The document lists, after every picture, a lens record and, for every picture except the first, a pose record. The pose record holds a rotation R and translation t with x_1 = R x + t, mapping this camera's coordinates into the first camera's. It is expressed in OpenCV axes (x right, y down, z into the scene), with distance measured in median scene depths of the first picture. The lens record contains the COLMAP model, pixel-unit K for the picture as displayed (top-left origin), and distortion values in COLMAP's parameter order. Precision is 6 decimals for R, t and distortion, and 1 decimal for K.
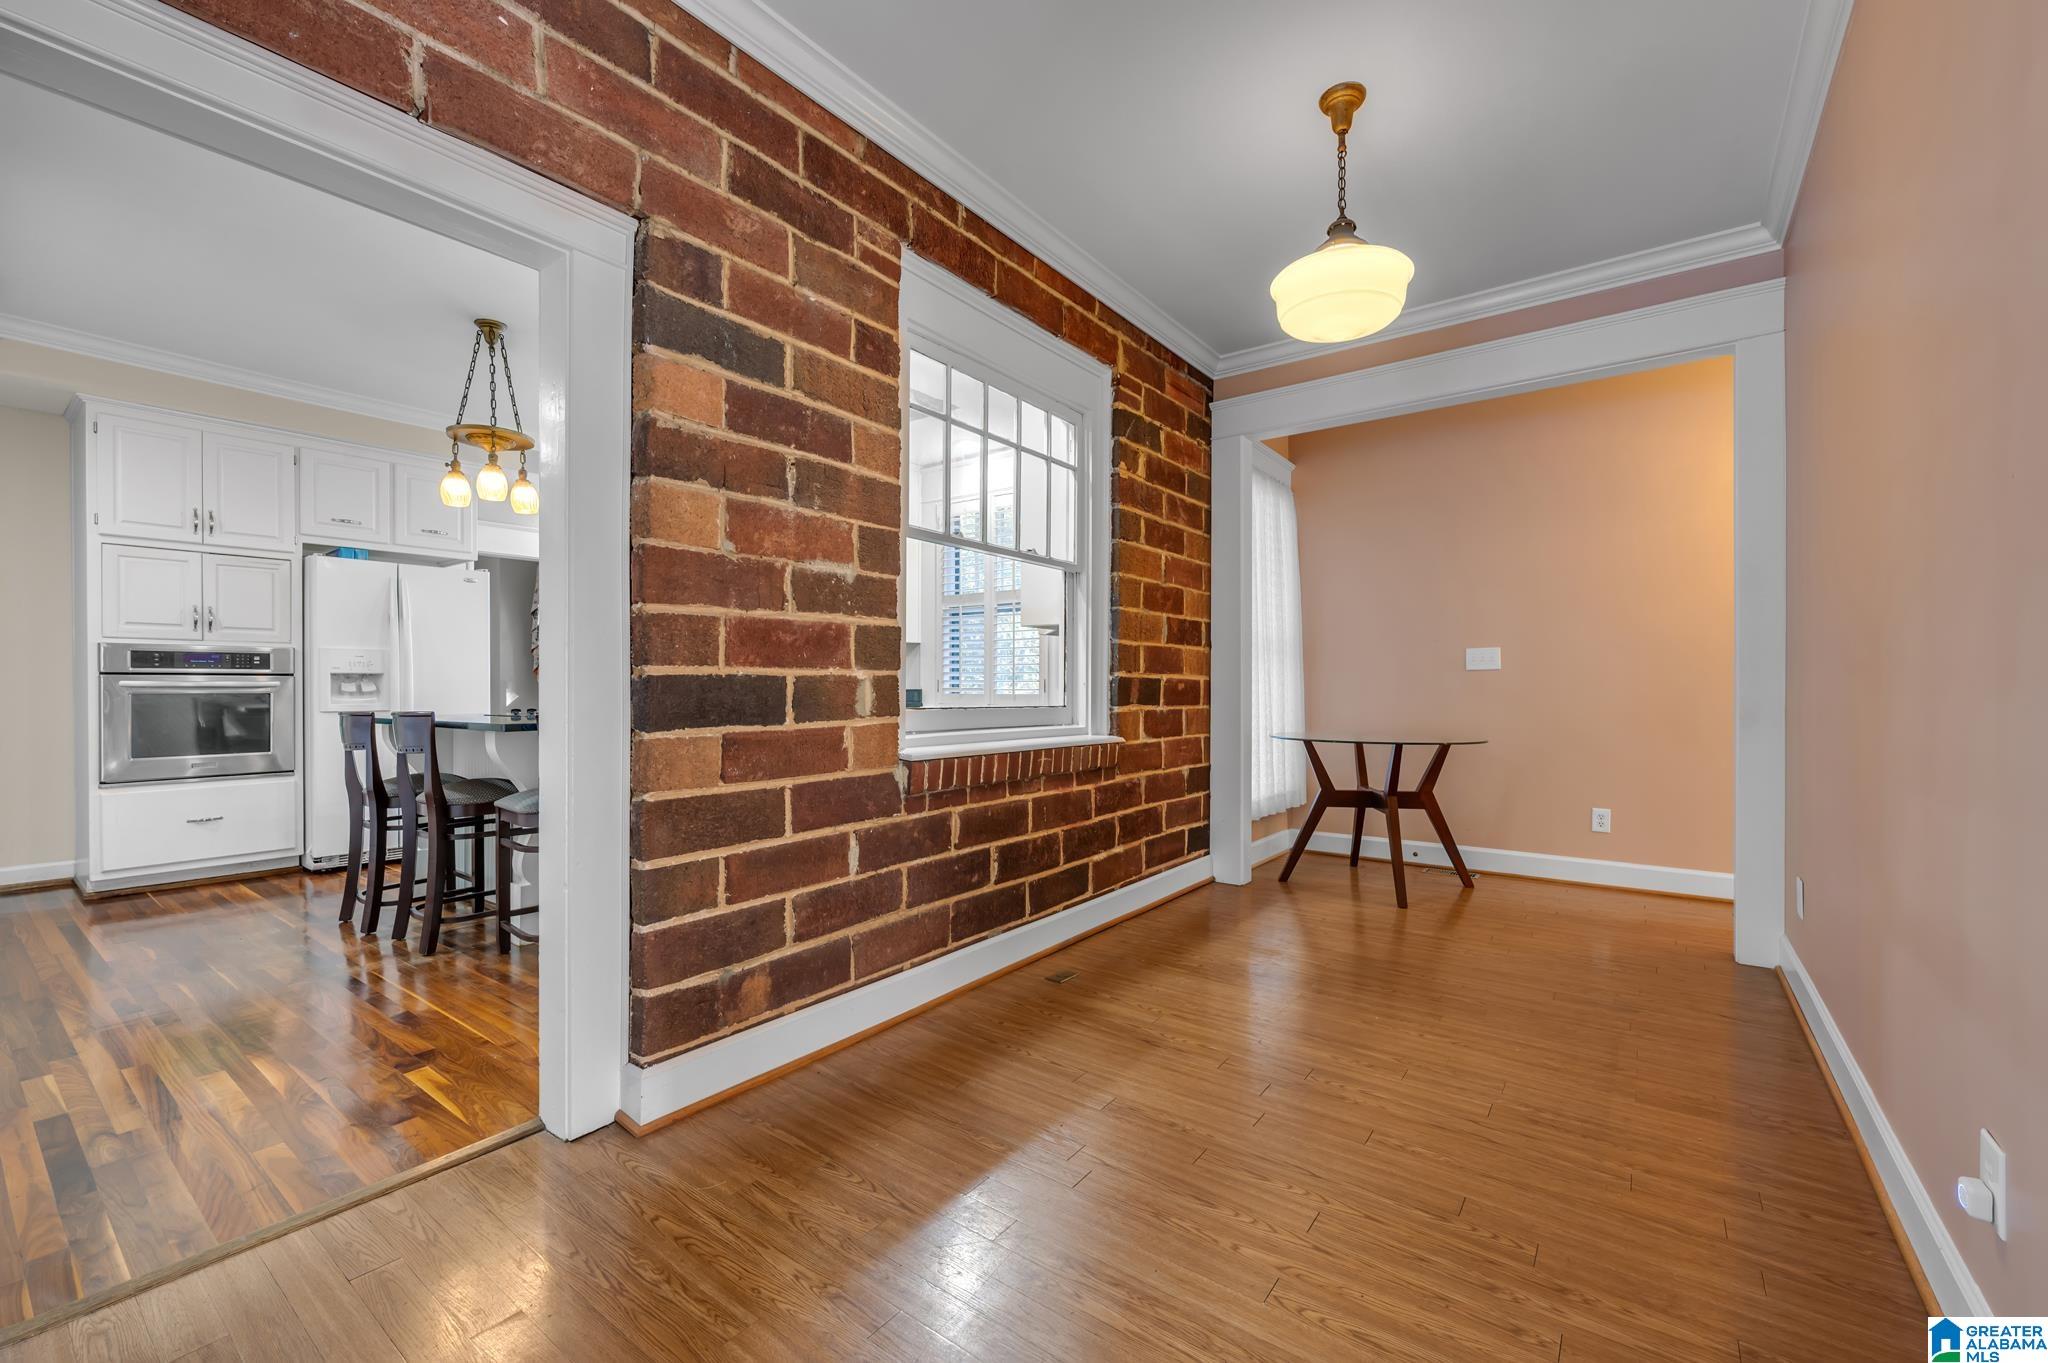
lens RADIAL K [[826.6, 0, 1019.2], [0, 826.6, 697.0], [0, 0, 1]] dist [-0.002666, -0.000673]
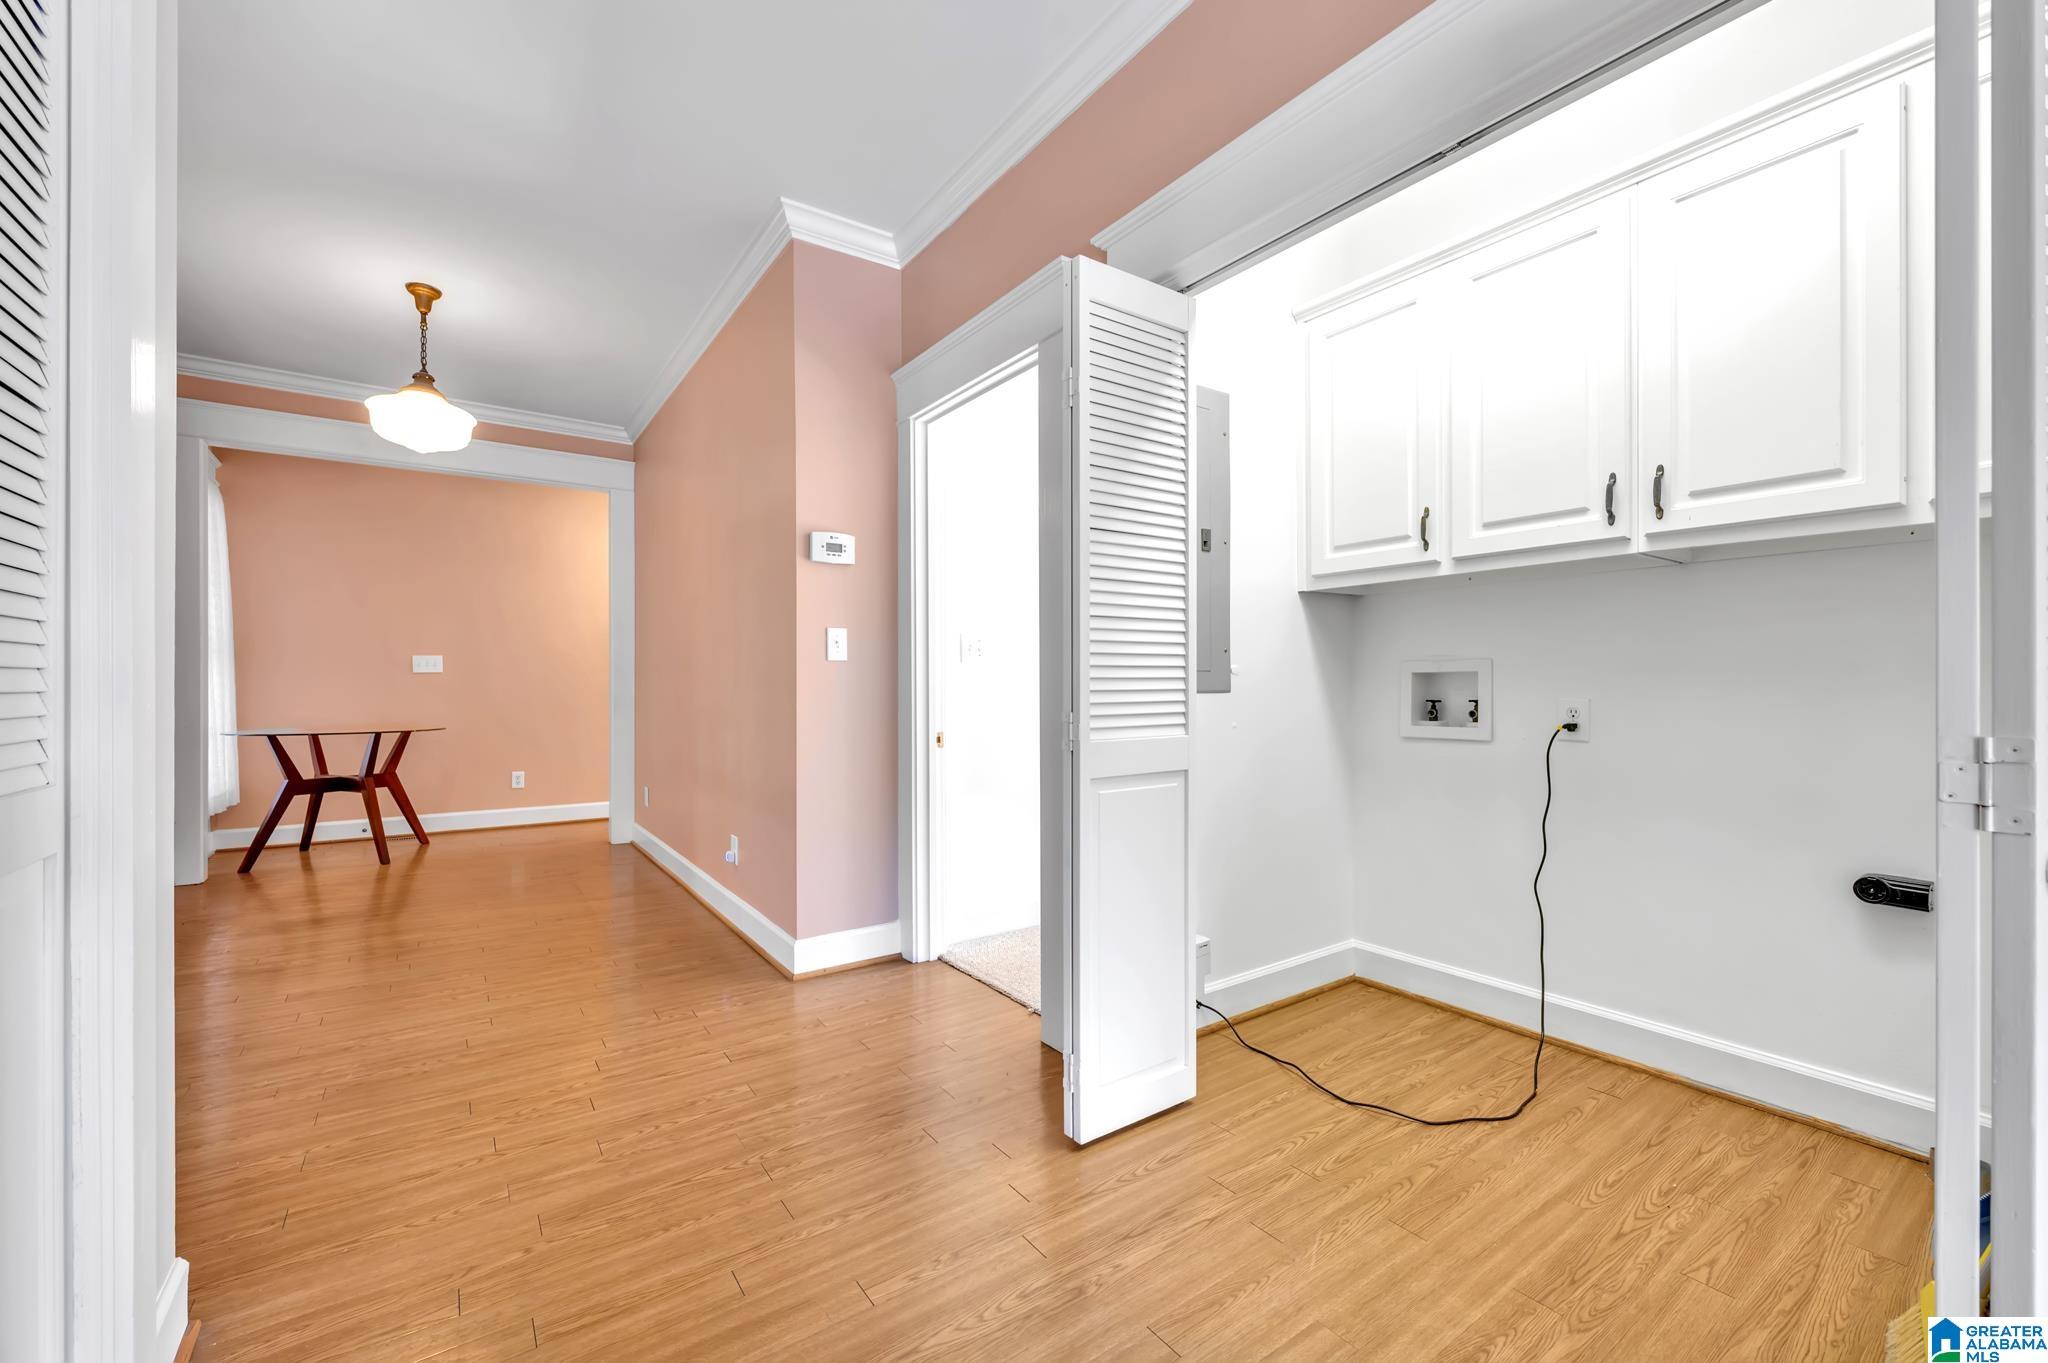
lens RADIAL K [[826.6, 0, 1020.3], [0, 826.6, 687.2], [0, 0, 1]] dist [-0.002666, -0.000673]
pose [[0.311267, -0.002180, 0.950320, -0.379279], [0.013212, 0.999911, -0.002033, 0.004173], [-0.950231, 0.013188, 0.311268, -0.263357]]
